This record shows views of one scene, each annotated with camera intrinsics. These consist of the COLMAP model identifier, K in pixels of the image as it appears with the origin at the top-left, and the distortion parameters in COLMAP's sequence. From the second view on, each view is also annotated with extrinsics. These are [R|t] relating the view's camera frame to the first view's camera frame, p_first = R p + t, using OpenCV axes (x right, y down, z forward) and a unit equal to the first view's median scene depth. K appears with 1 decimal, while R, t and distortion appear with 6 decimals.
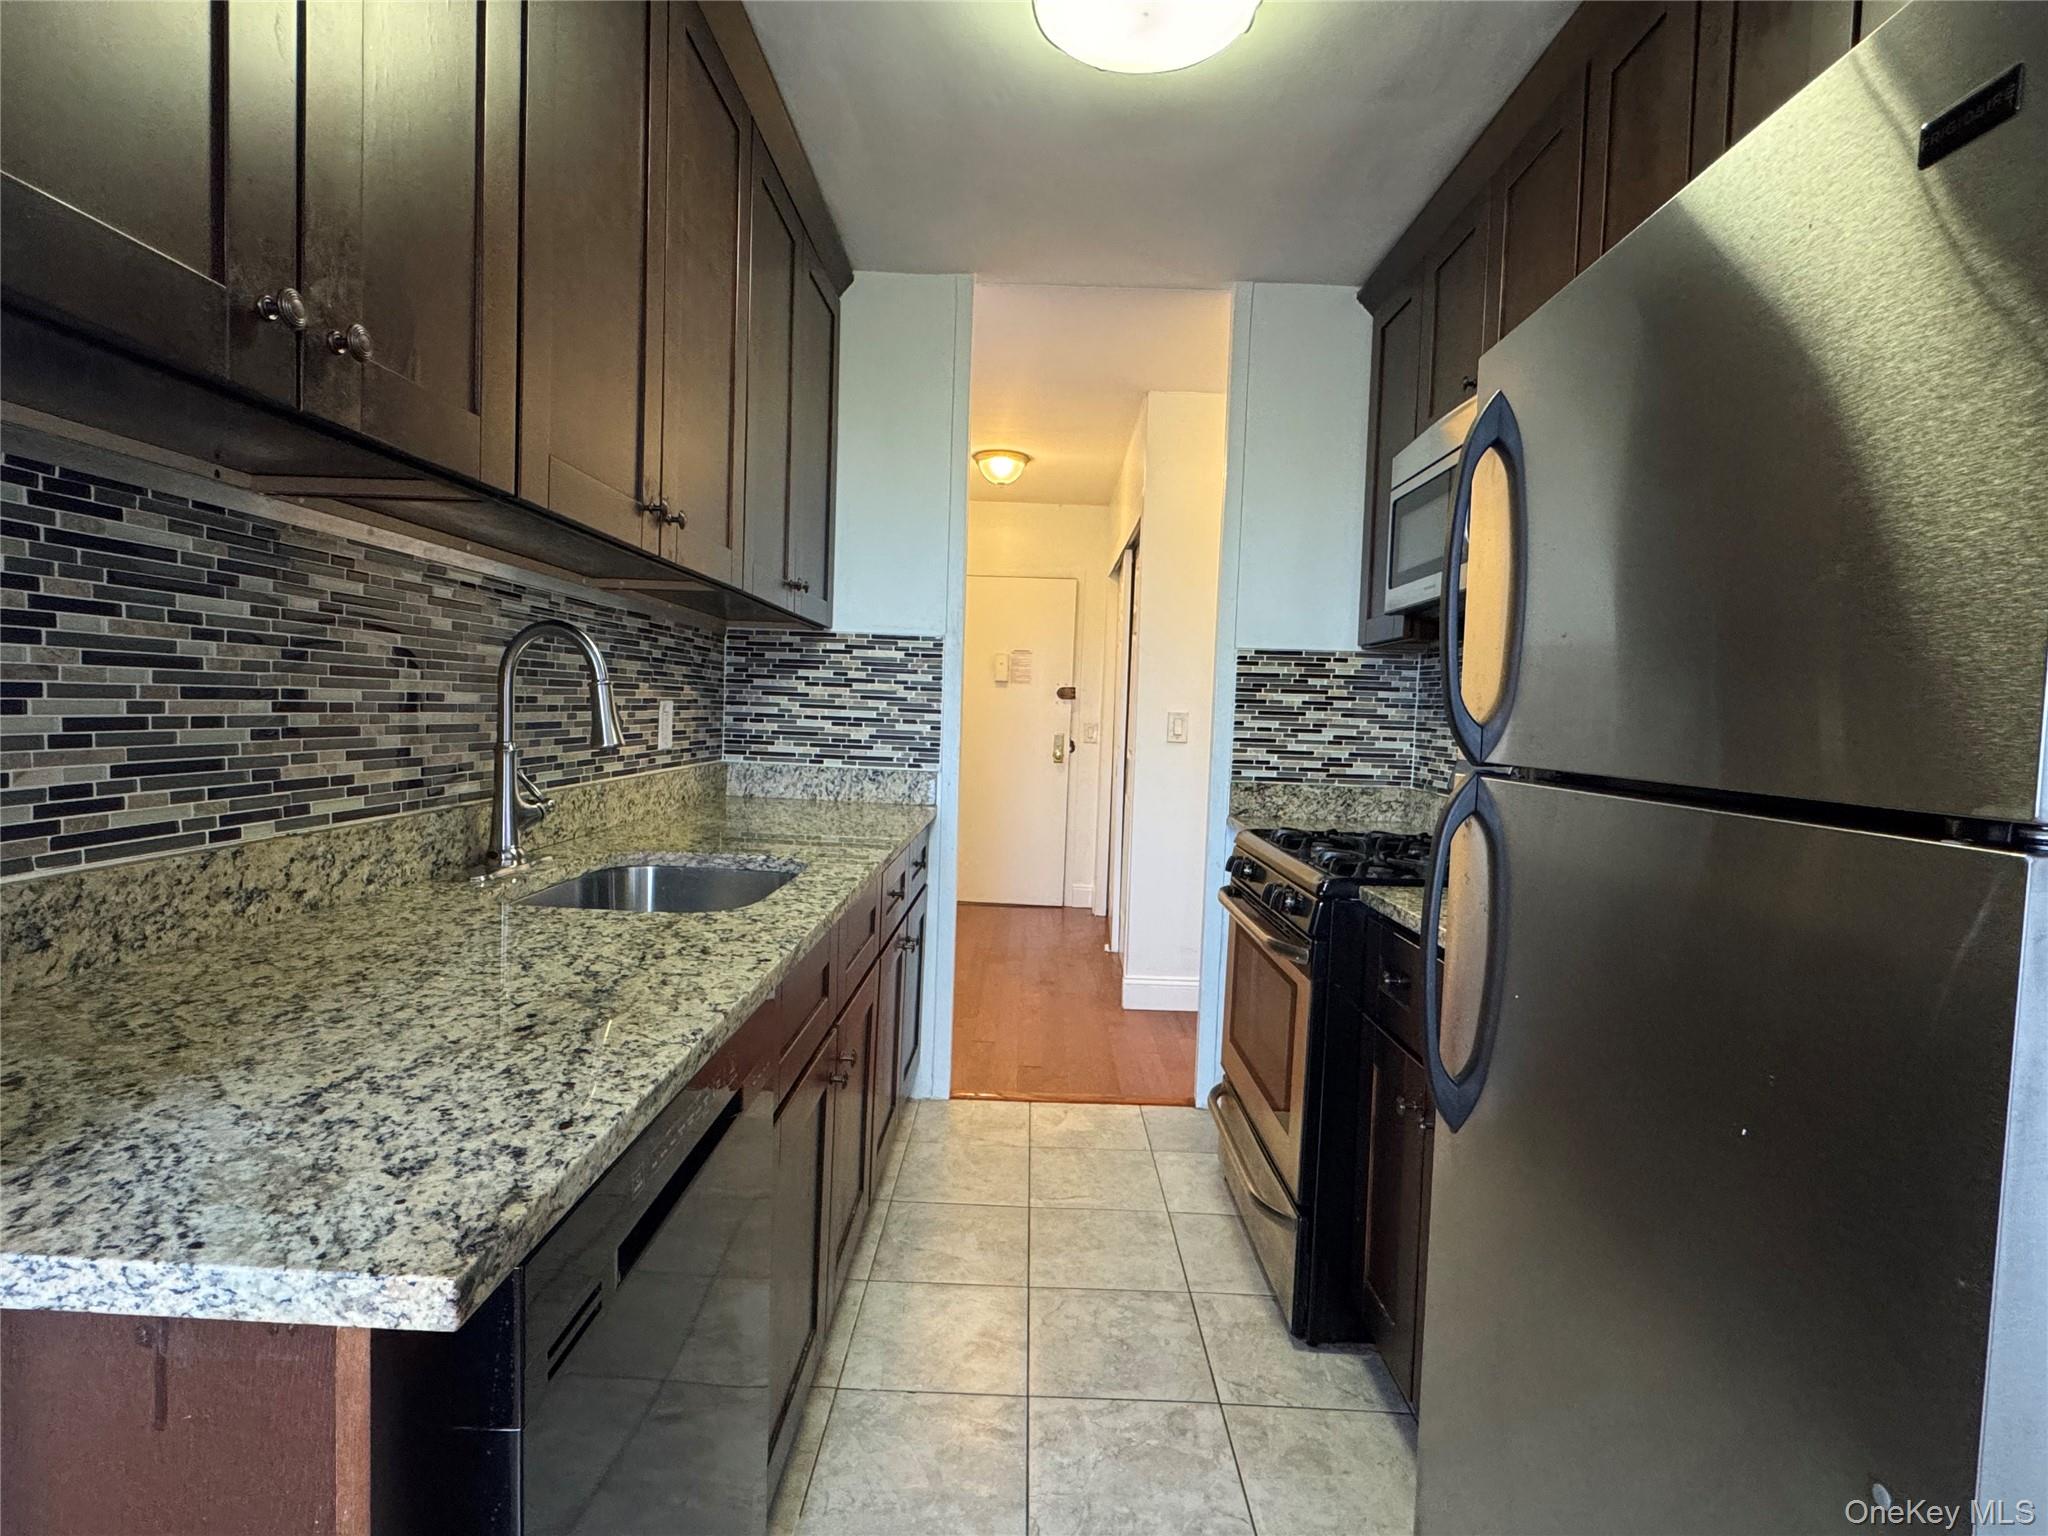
lens RADIAL K [[1005.6, 0, 1020.6], [0, 1005.6, 760.4], [0, 0, 1]] dist [-0.005376, -0.001143]
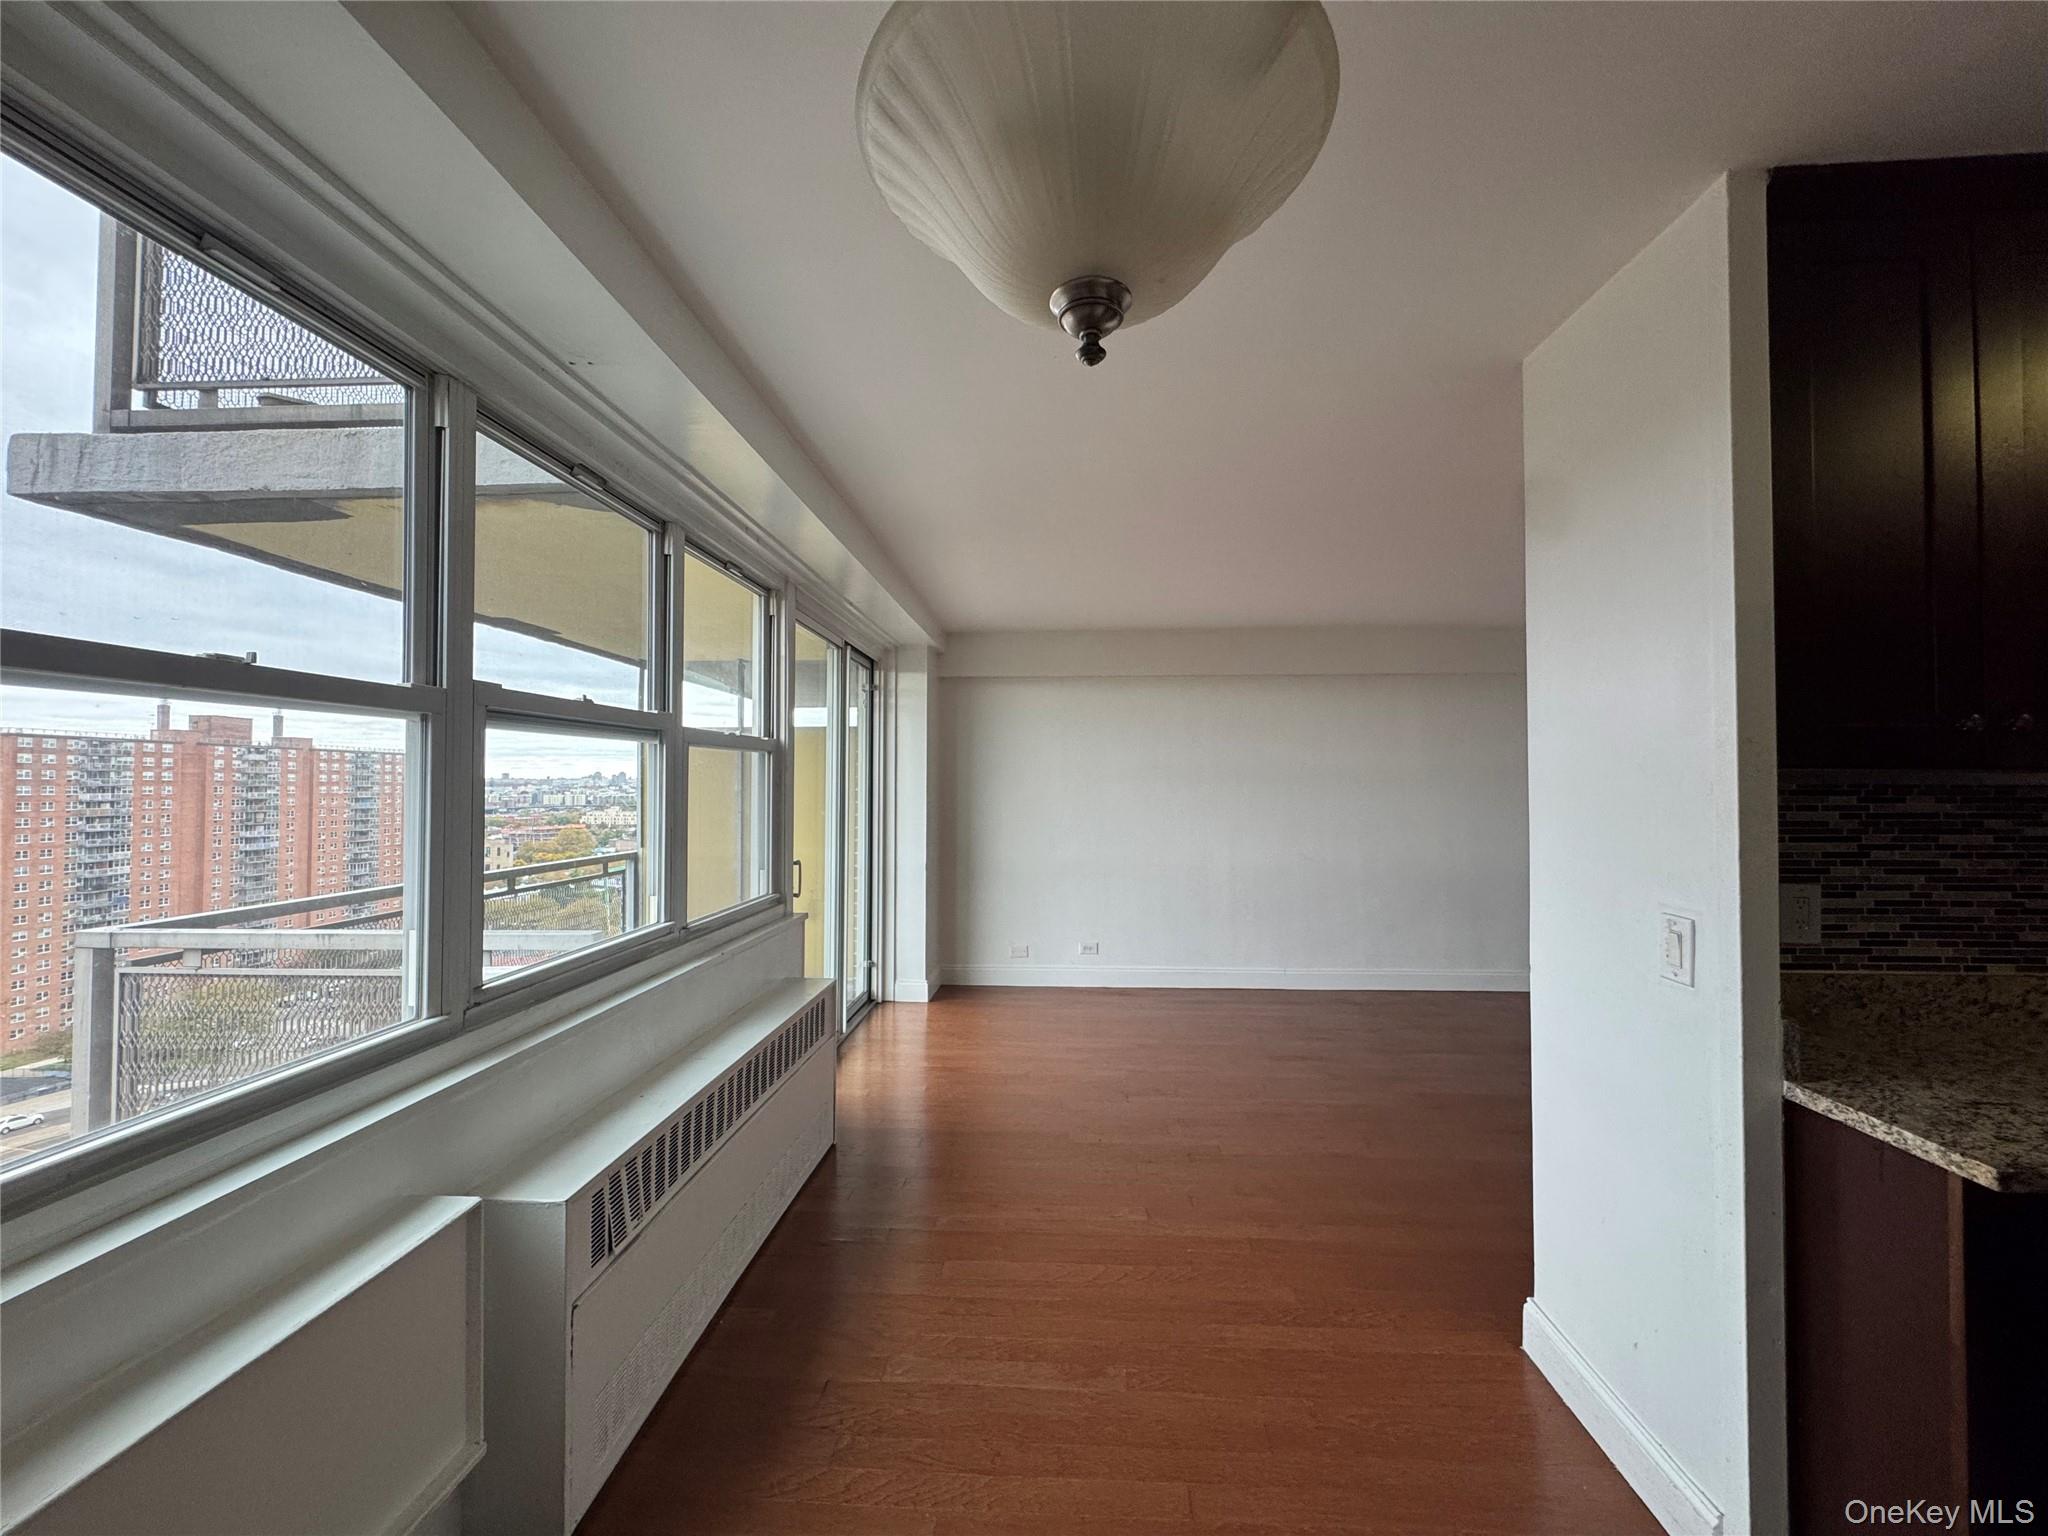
lens RADIAL K [[821.1, 0, 1024.3], [0, 821.1, 773.7], [0, 0, 1]] dist [-0.001029, -0.000311]
pose [[-0.039178, -0.049229, -0.998019, 0.844807], [-0.052747, 0.997495, -0.047132, -0.129427], [0.997839, 0.050795, -0.041676, -0.726643]]
